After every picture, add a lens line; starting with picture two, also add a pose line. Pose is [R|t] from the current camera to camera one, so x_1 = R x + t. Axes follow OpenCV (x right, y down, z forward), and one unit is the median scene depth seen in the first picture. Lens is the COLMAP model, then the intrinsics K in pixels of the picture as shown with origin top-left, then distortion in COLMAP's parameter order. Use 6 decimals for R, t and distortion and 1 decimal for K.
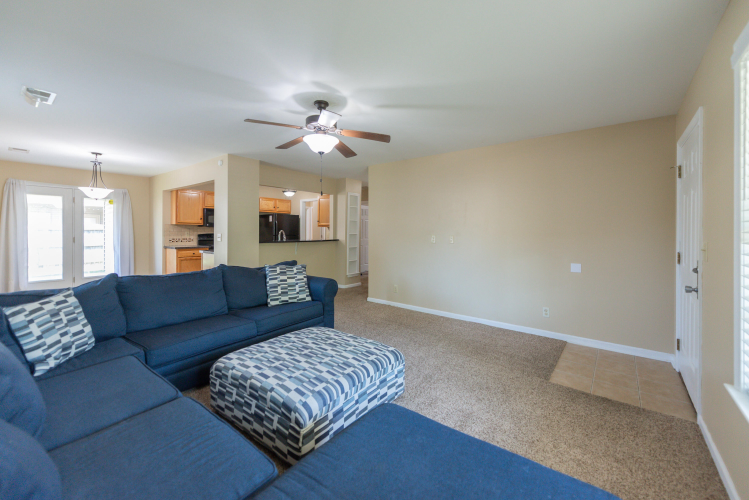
lens RADIAL K [[297.2, 0, 373.7], [0, 297.2, 231.7], [0, 0, 1]] dist [0.019637, 0.000073]
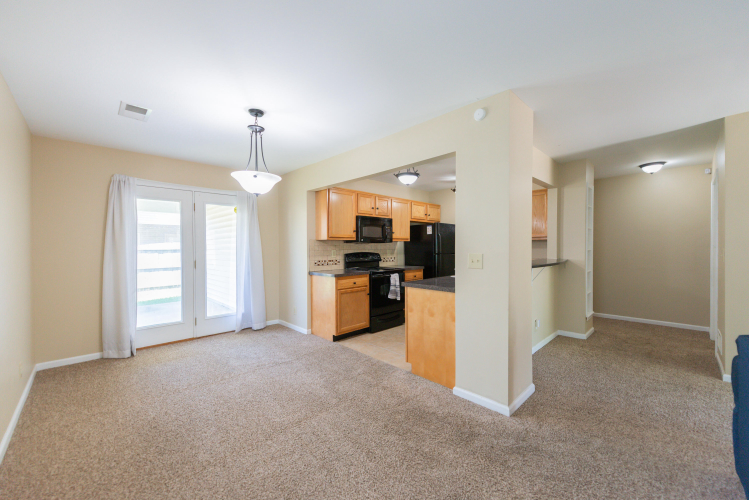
lens RADIAL K [[287.4, 0, 378.6], [0, 287.4, 248.0], [0, 0, 1]] dist [0.012350, -0.000078]
pose [[0.994071, -0.014654, -0.107743, -0.541053], [0.014974, 0.999886, 0.002161, -0.006169], [0.107699, -0.003761, 0.994176, 0.419892]]
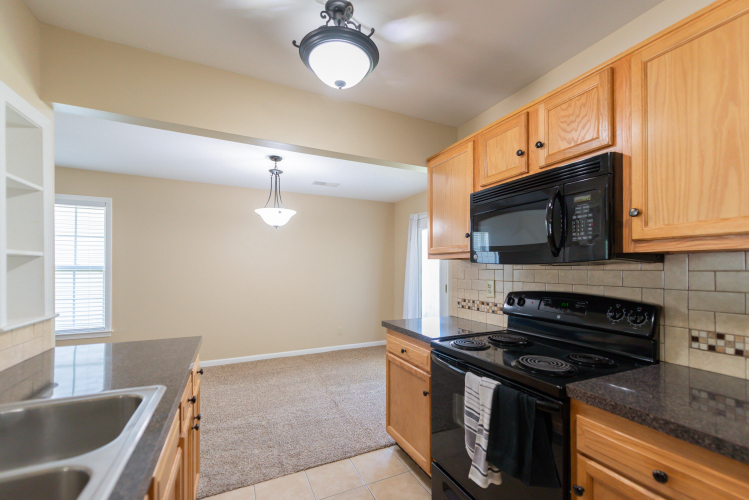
lens RADIAL K [[318.0, 0, 377.6], [0, 318.0, 267.8], [0, 0, 1]] dist [0.001209, 0.000026]
pose [[-0.423522, -0.009741, -0.905833, -0.327427], [-0.006488, 0.999949, -0.007719, -0.012412], [0.905862, 0.002608, -0.423564, 1.254999]]
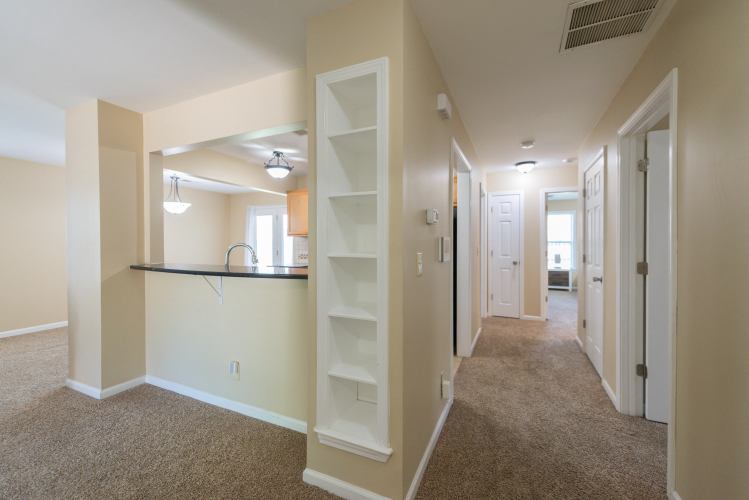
lens RADIAL K [[299.9, 0, 374.5], [0, 299.9, 250.0], [0, 0, 1]] dist [0.019791, 0.000011]
pose [[0.254607, 0.020126, -0.966835, 0.197642], [0.003481, 0.999758, 0.021728, -0.006072], [0.967038, -0.008898, 0.254475, 1.155601]]
